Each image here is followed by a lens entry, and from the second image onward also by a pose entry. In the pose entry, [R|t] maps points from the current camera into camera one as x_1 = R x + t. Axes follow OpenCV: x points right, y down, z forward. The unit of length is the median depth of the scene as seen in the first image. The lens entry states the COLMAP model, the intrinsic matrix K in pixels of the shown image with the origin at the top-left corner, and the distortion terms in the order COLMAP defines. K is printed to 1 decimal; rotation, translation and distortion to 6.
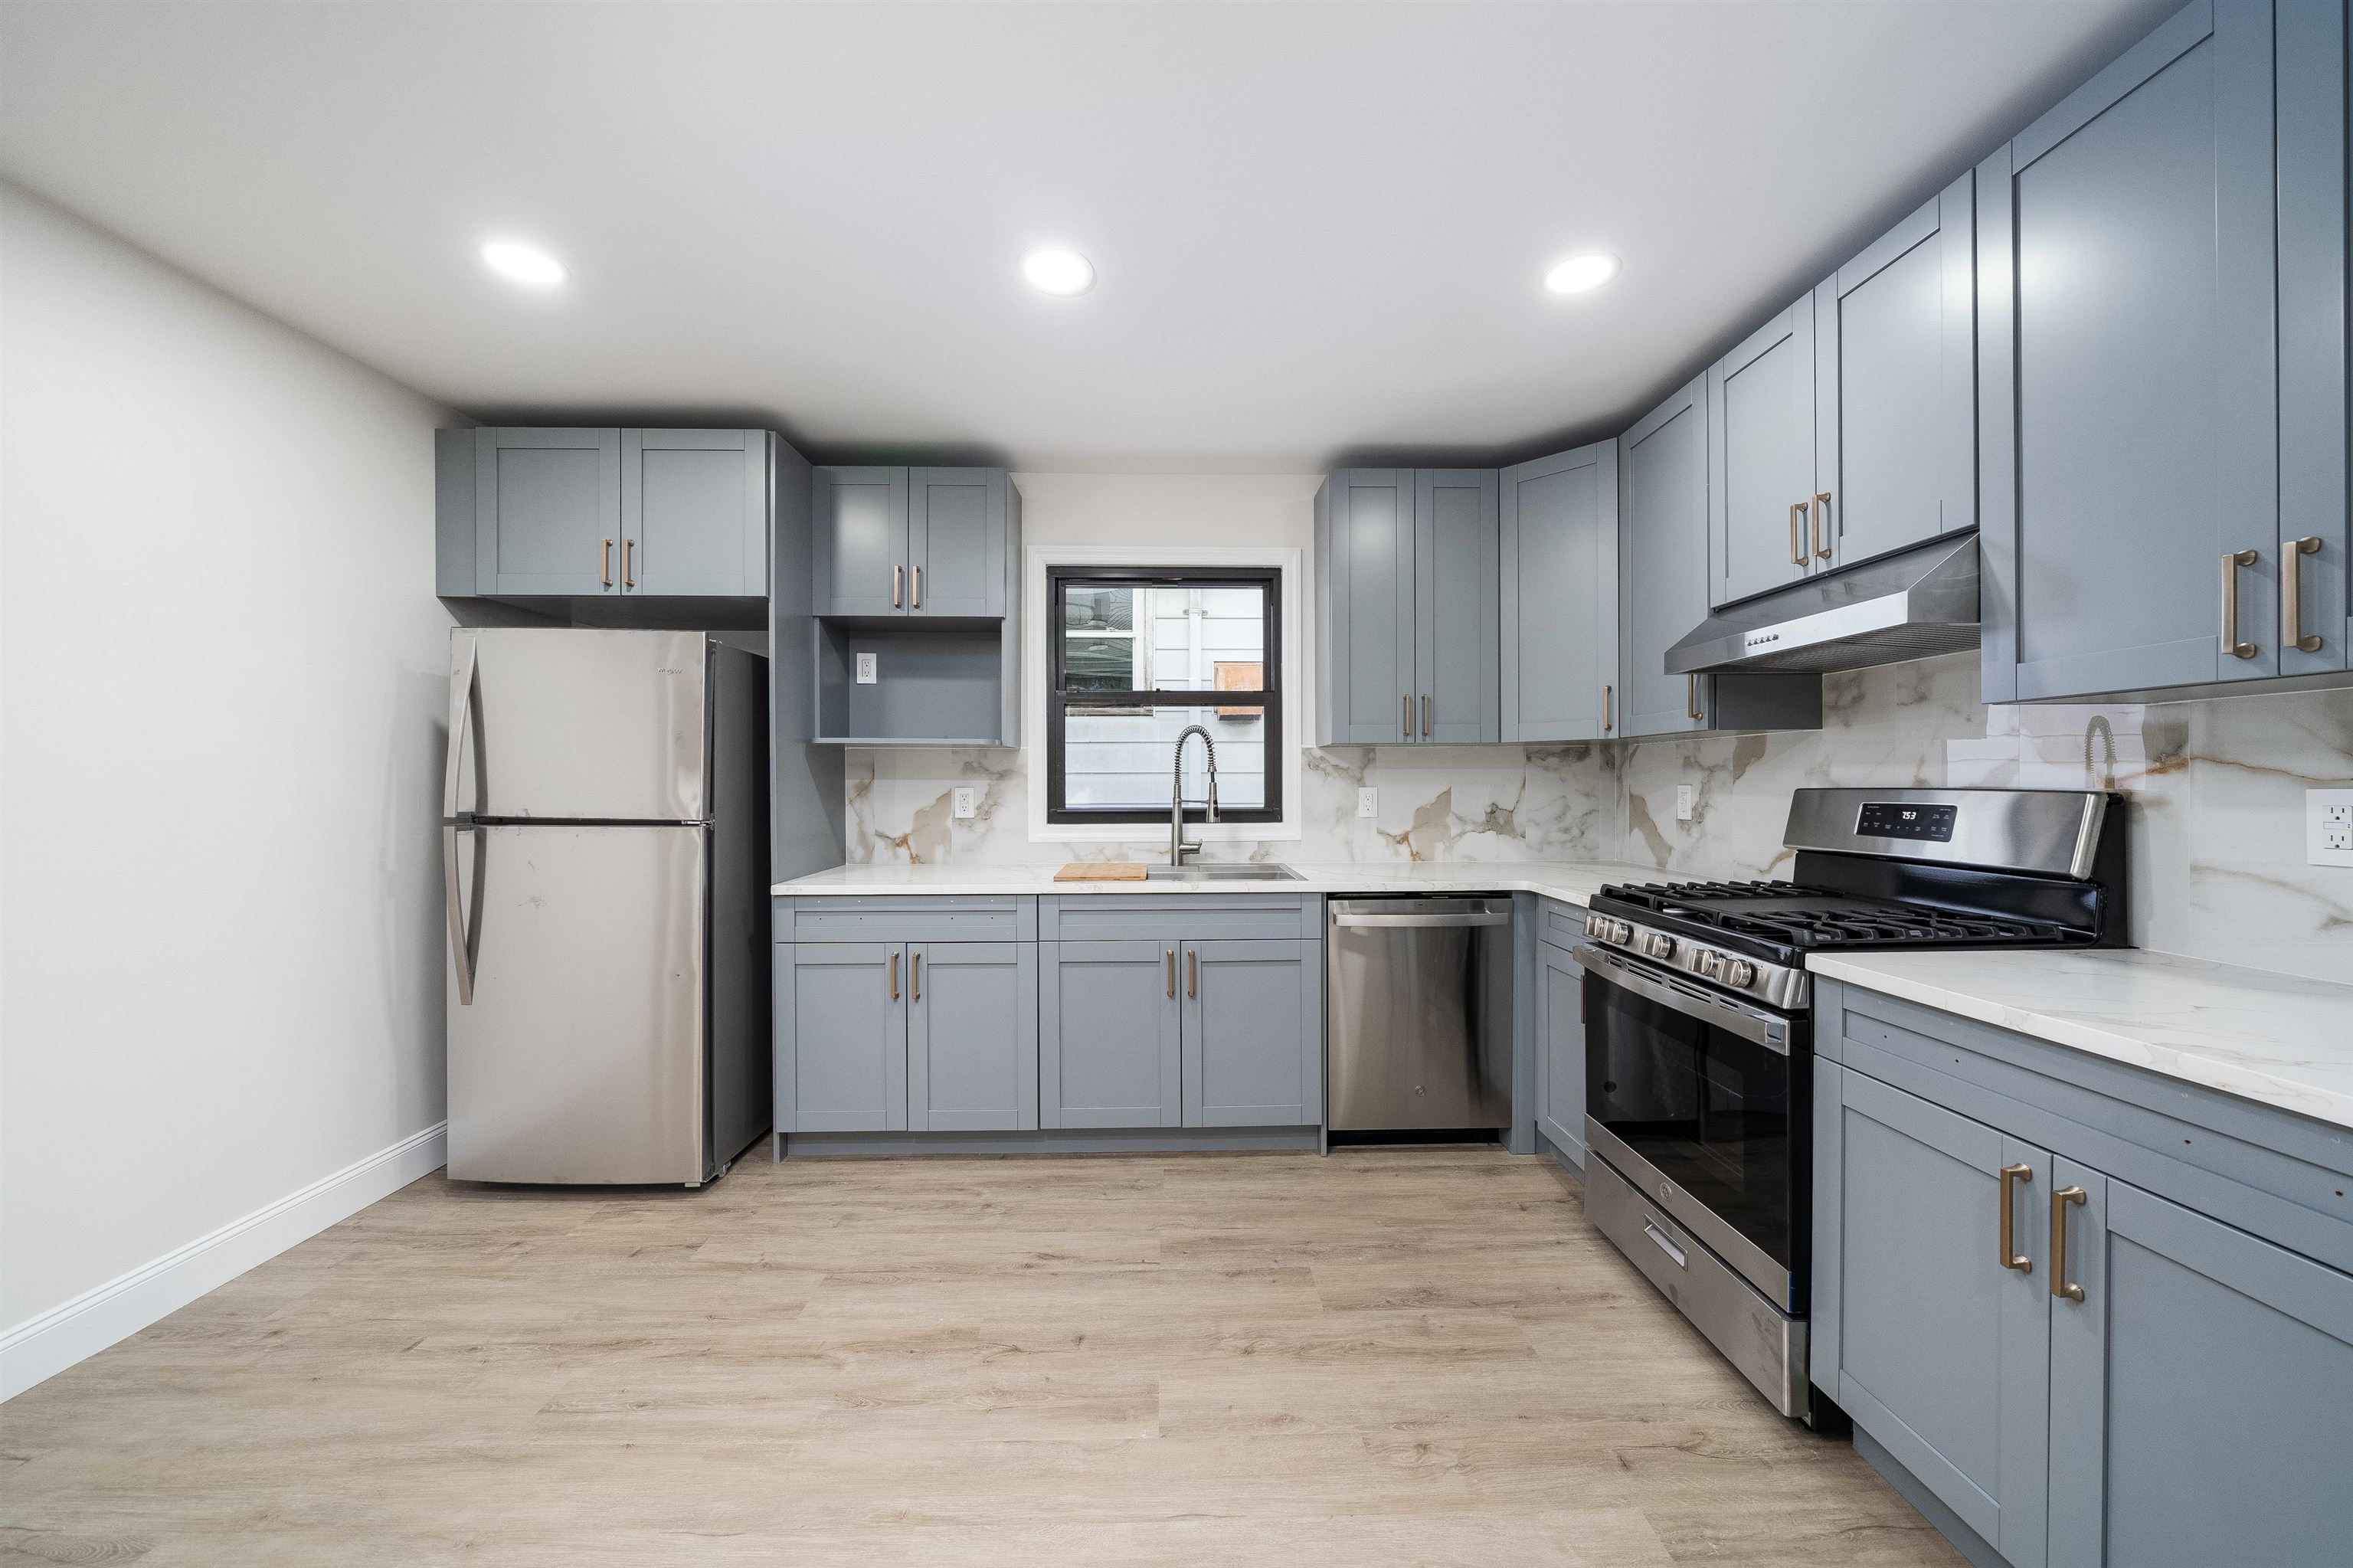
lens RADIAL K [[837.0, 0, 1170.0], [0, 837.0, 787.4], [0, 0, 1]] dist [-0.003540, -0.000143]
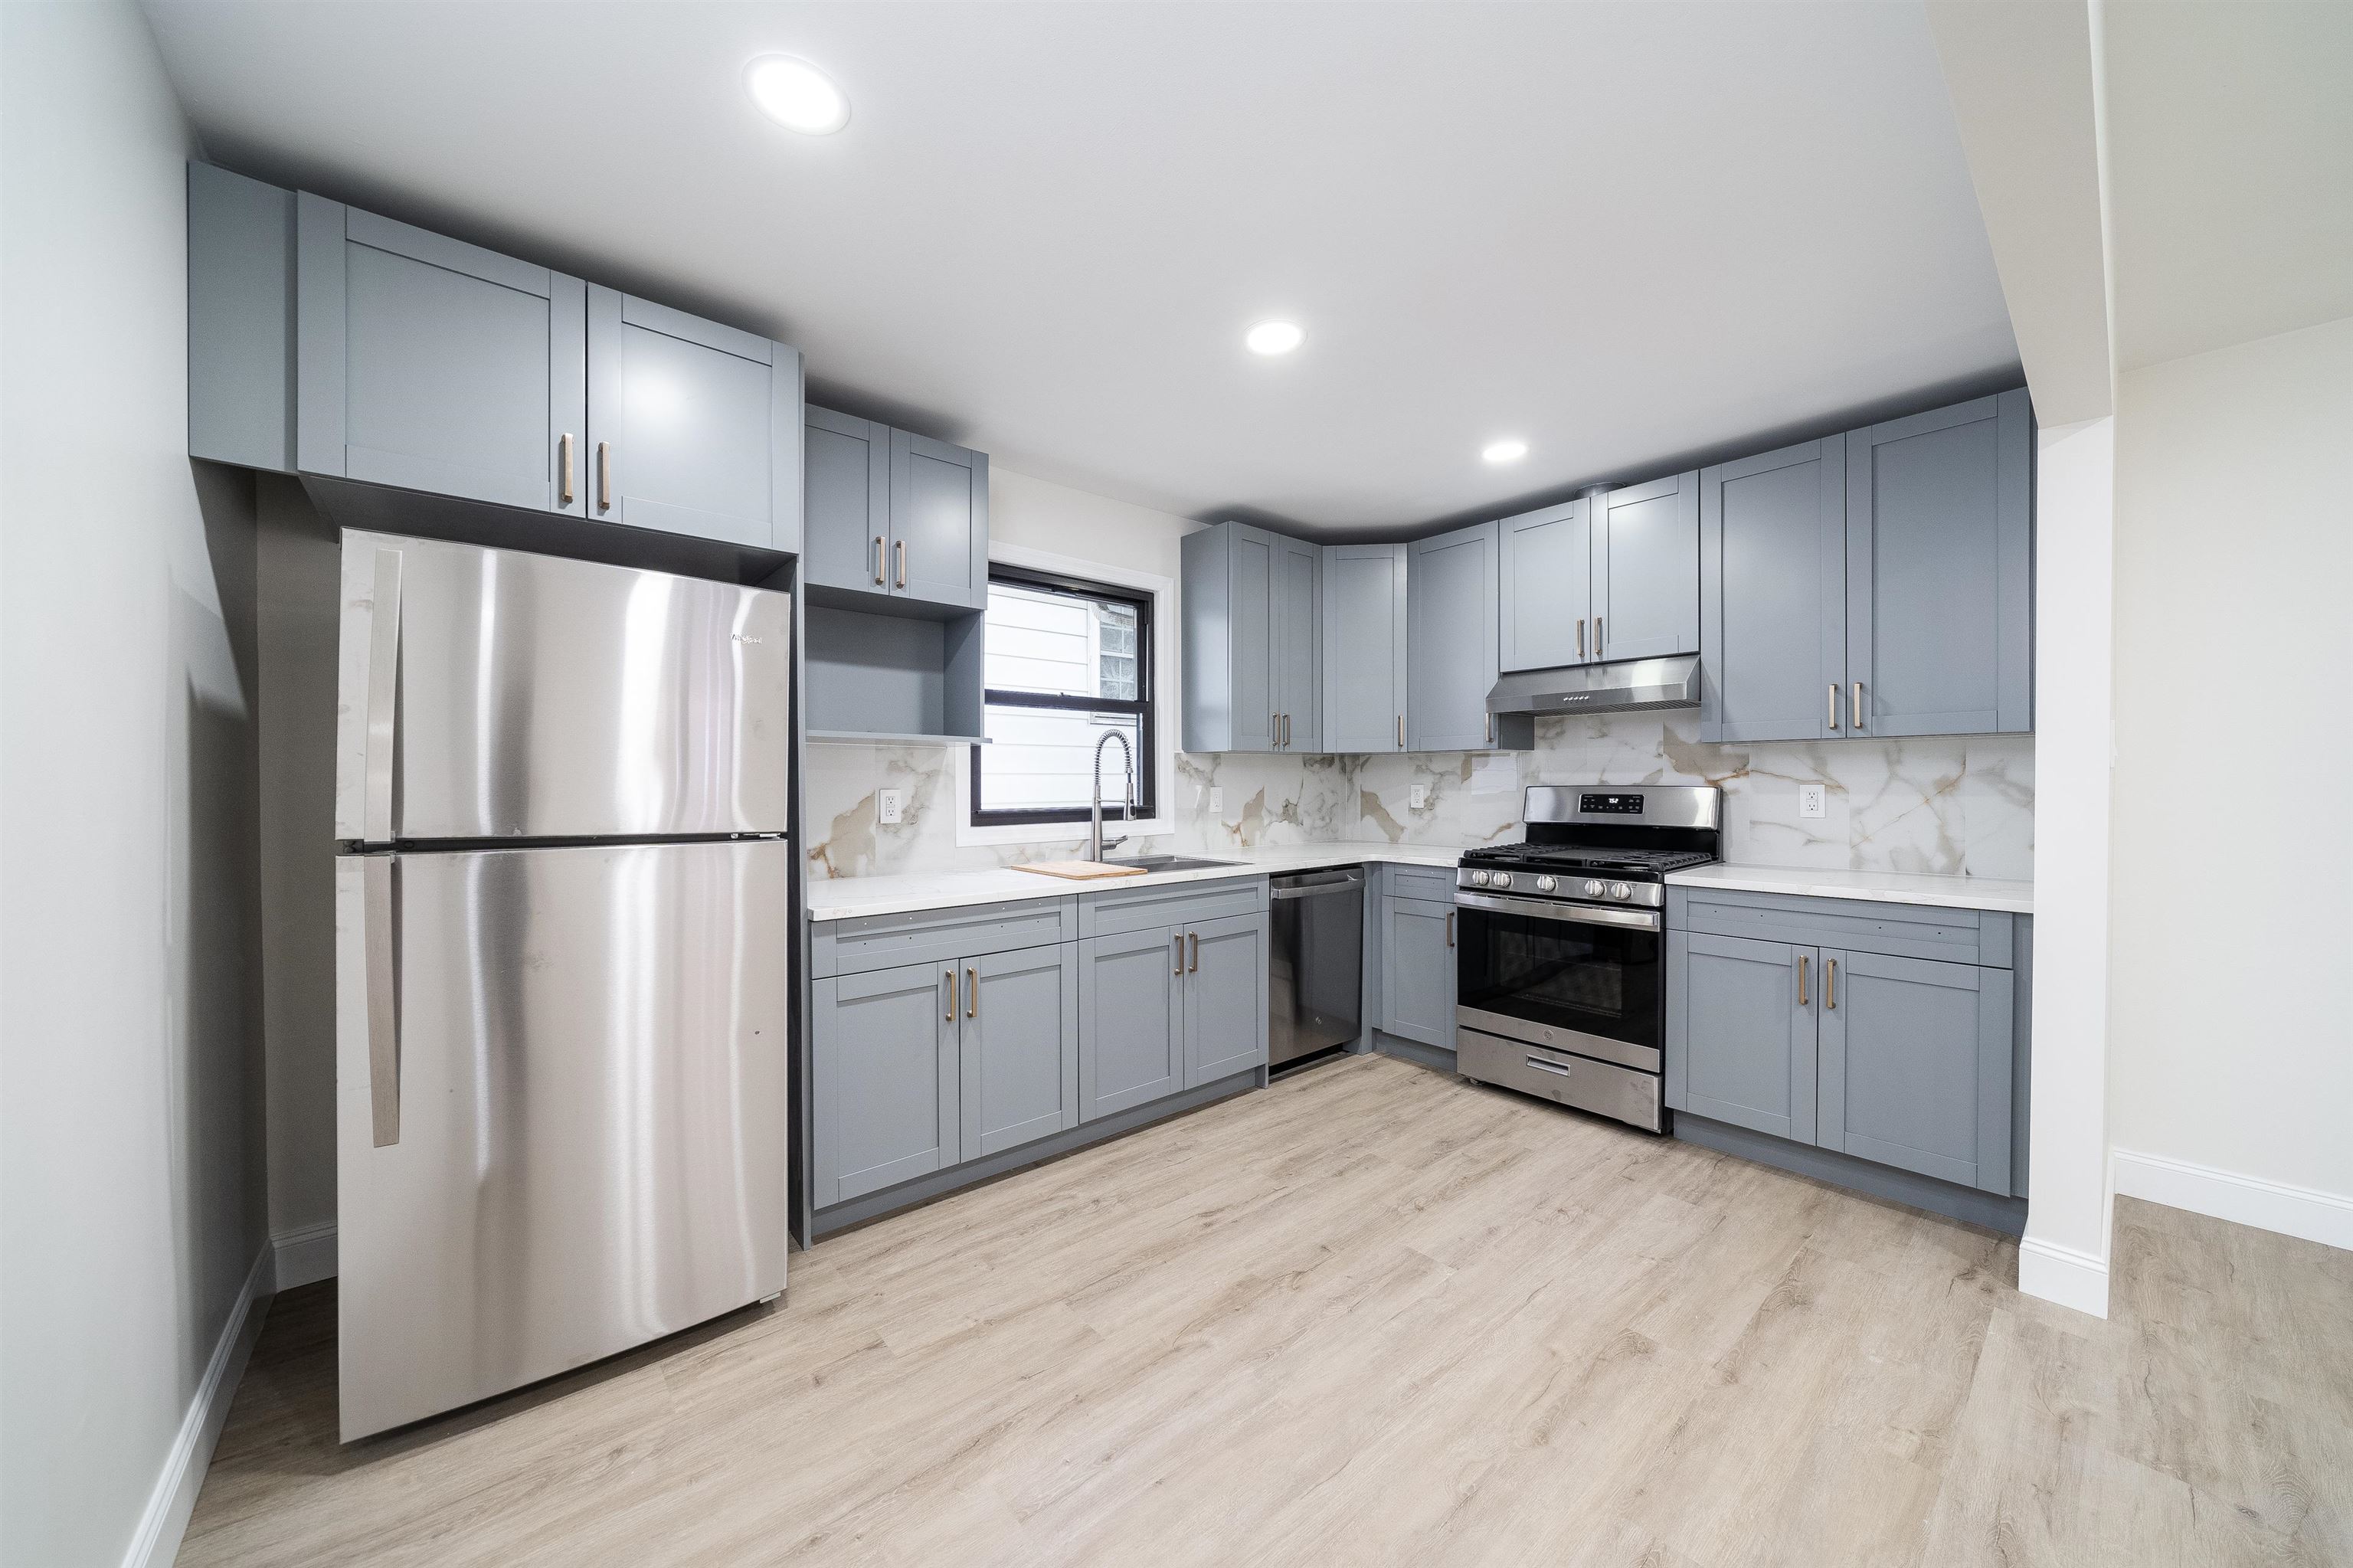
lens RADIAL K [[831.3, 0, 1159.8], [0, 831.3, 791.5], [0, 0, 1]] dist [-0.002737, -0.000306]
pose [[0.779794, -0.007548, 0.625990, -0.830997], [0.005649, 0.999971, 0.005020, -0.000642], [-0.626010, -0.000379, 0.779815, 0.177626]]
